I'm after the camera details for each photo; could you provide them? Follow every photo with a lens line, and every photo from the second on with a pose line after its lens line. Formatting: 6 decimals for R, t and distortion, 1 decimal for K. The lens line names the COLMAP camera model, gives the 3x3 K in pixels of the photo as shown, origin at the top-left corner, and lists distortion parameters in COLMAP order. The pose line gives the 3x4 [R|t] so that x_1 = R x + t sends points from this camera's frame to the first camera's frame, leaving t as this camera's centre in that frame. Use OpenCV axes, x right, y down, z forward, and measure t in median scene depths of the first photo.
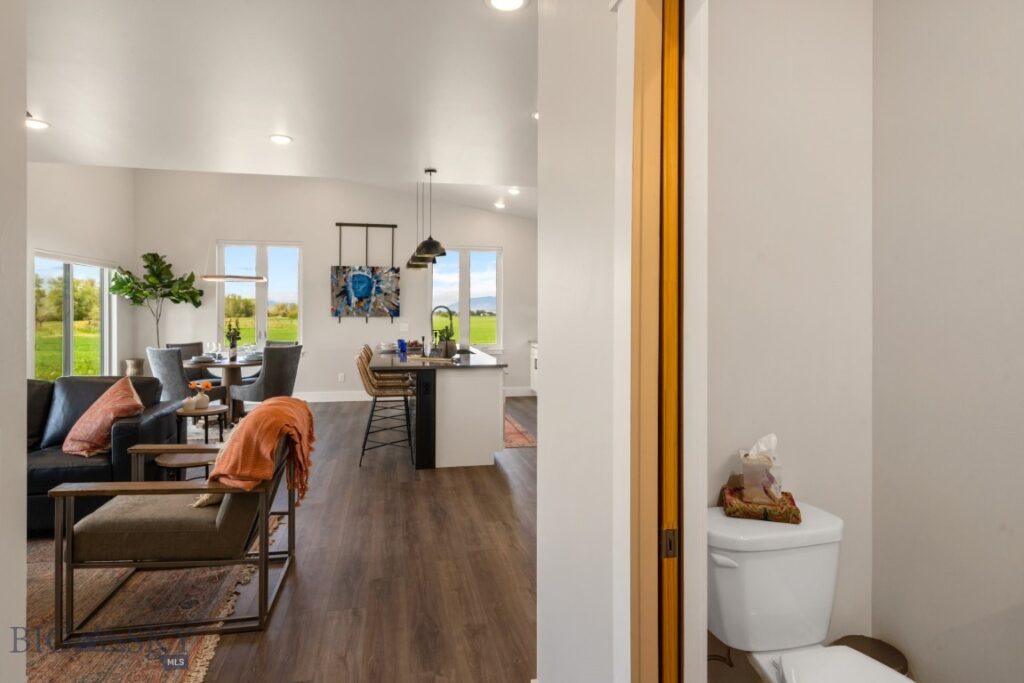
lens RADIAL K [[577.3, 0, 499.6], [0, 577.3, 312.6], [0, 0, 1]] dist [0.024050, -0.000067]
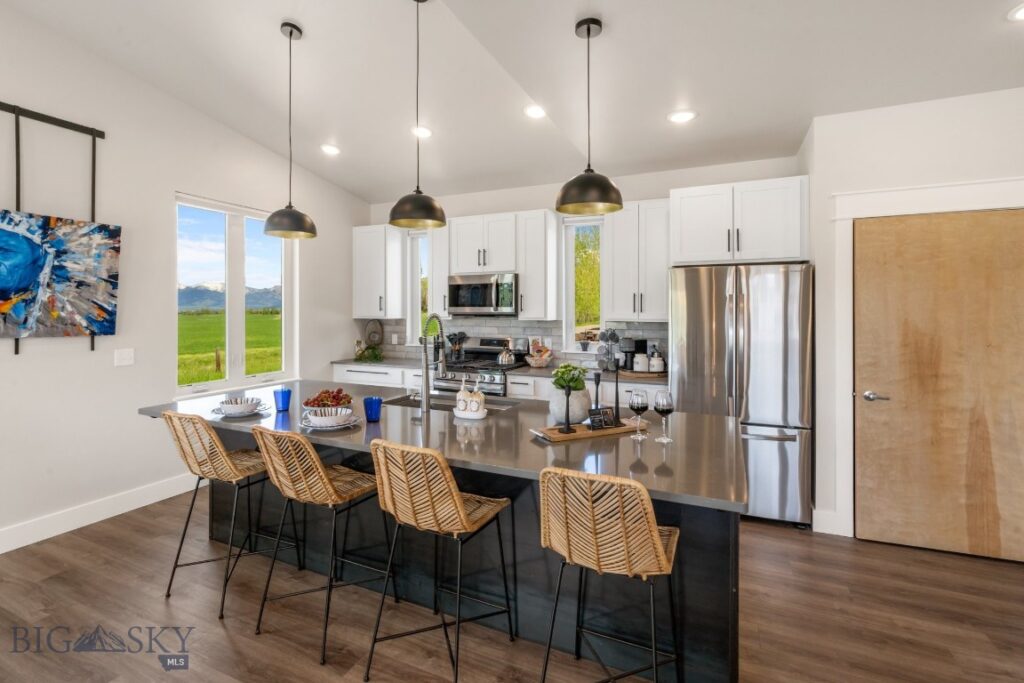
lens RADIAL K [[471.9, 0, 510.0], [0, 471.9, 313.1], [0, 0, 1]] dist [-0.006554, 0.002034]
pose [[0.575344, -0.004639, 0.817899, -0.302394], [0.002125, 0.999989, 0.004177, -0.010972], [-0.817909, -0.000665, 0.575347, 0.536614]]
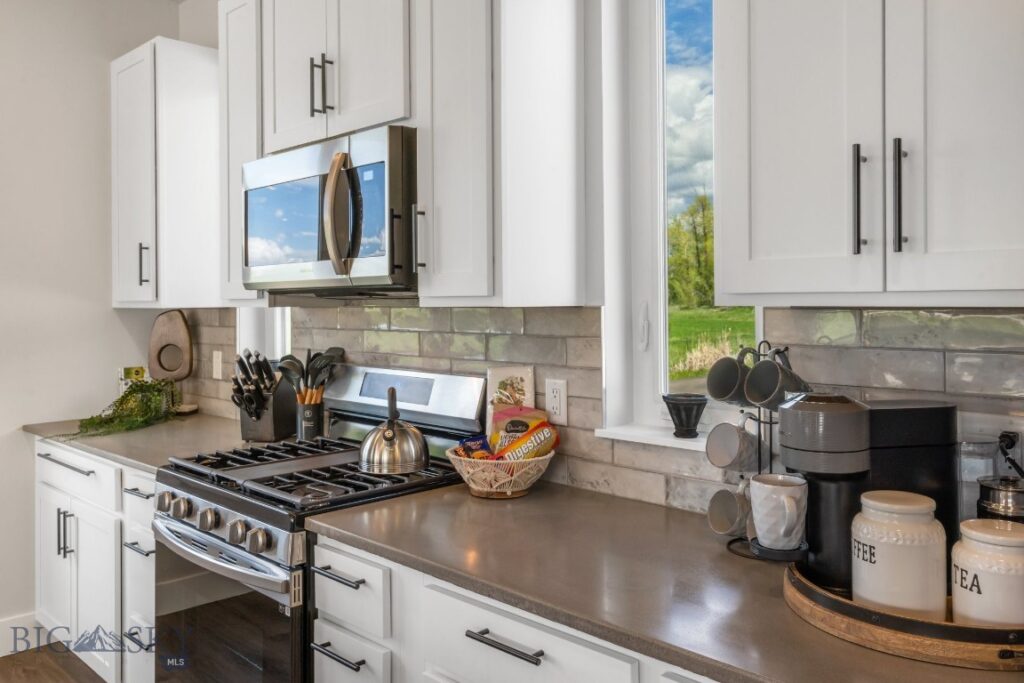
lens RADIAL K [[834.1, 0, 494.1], [0, 834.1, 289.9], [0, 0, 1]] dist [0.006778, 0.002859]
pose [[0.831975, -0.016639, 0.554563, 0.019822], [0.022890, 0.999729, -0.004345, -0.004560], [-0.554340, 0.016308, 0.832130, 0.619278]]
